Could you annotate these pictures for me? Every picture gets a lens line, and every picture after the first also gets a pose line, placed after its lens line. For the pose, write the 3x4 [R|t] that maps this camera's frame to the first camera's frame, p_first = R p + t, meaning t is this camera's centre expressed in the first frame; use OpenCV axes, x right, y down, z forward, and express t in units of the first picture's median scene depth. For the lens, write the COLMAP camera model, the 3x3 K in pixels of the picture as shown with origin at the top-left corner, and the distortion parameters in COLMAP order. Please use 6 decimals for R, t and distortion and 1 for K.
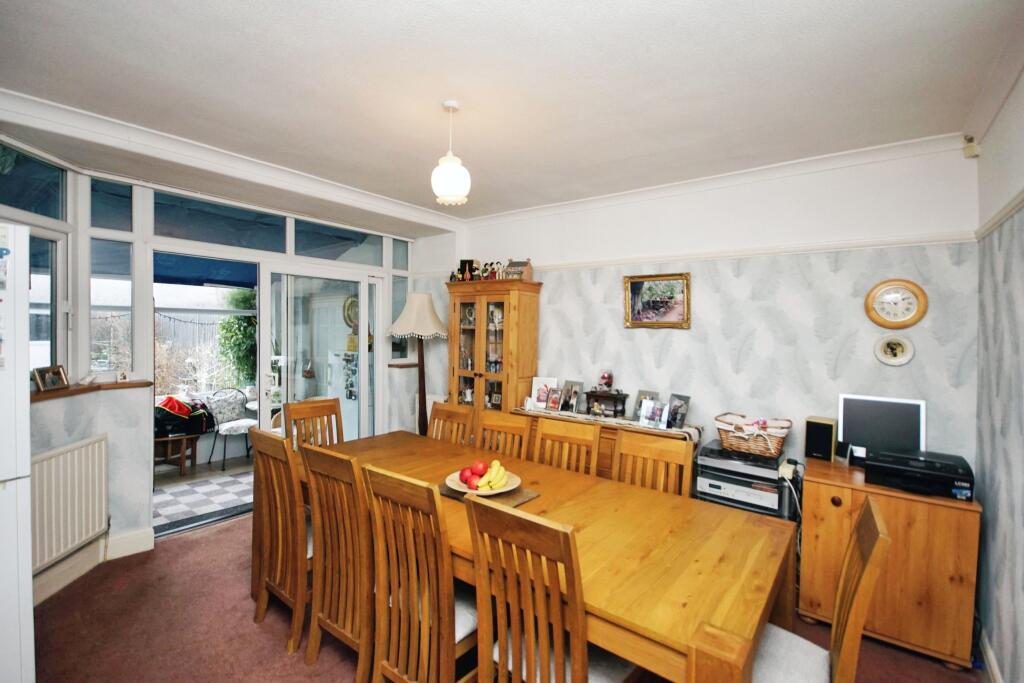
lens RADIAL K [[466.5, 0, 504.9], [0, 466.5, 332.5], [0, 0, 1]] dist [-0.001929, 0.000127]
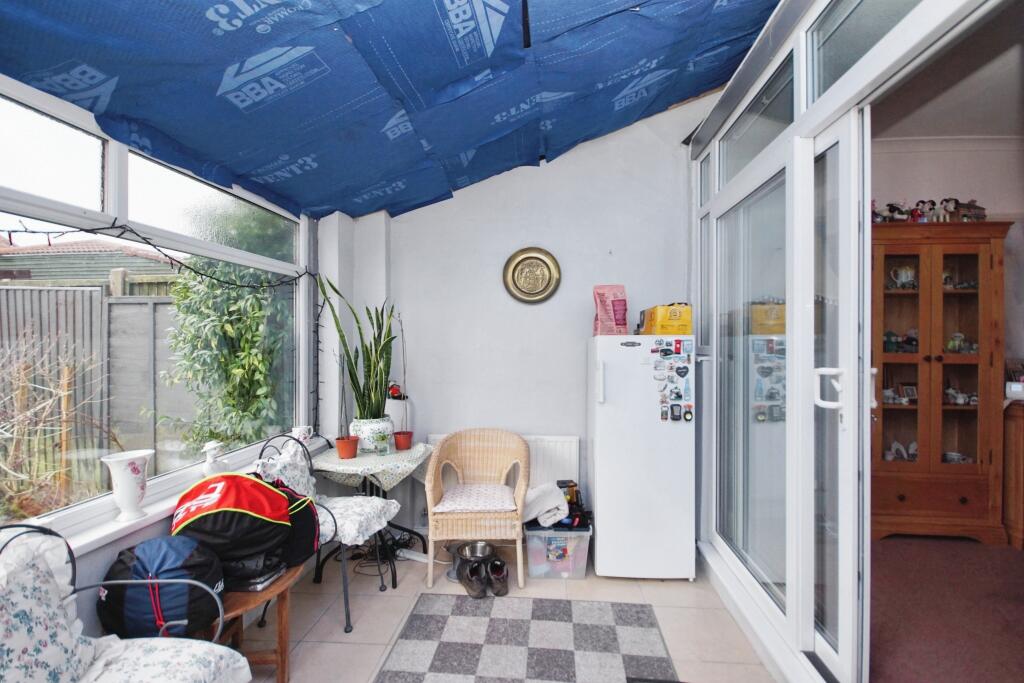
lens RADIAL K [[466.5, 0, 516.7], [0, 466.5, 340.0], [0, 0, 1]] dist [-0.001929, 0.000127]
pose [[0.833501, -0.017404, 0.552244, -1.059073], [0.021271, 0.999774, -0.000597, 0.056003], [-0.552108, 0.012244, 0.833682, 0.842909]]
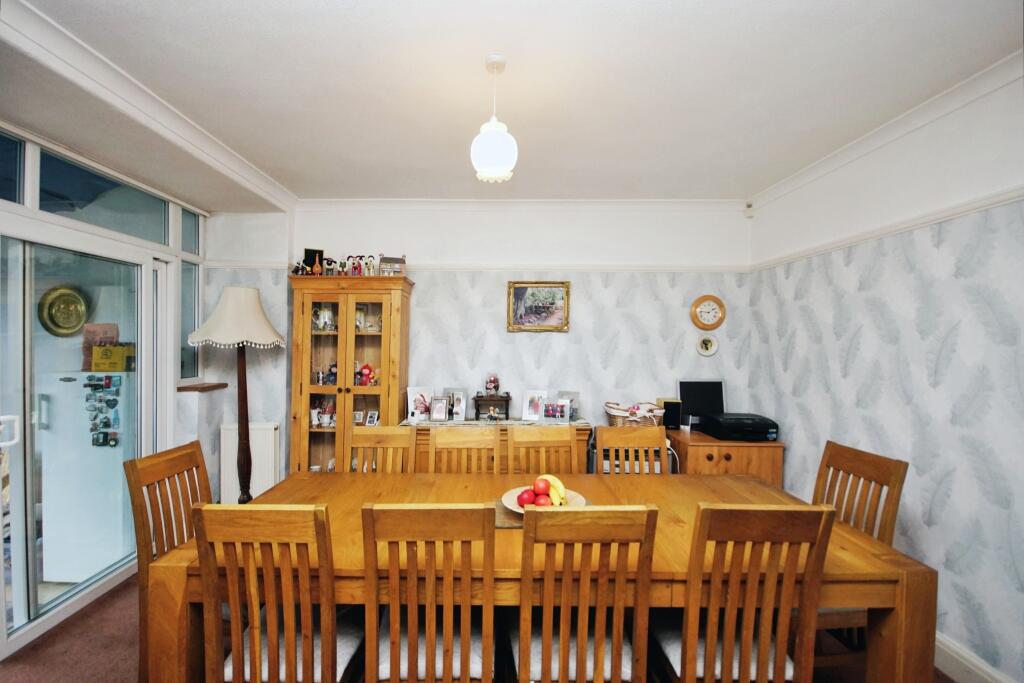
lens RADIAL K [[466.5, 0, 503.0], [0, 466.5, 339.7], [0, 0, 1]] dist [-0.001929, 0.000127]
pose [[0.785583, -0.016576, 0.618534, -0.390200], [0.016976, 0.999842, 0.005234, 0.002226], [-0.618523, 0.006389, 0.785741, 0.199812]]
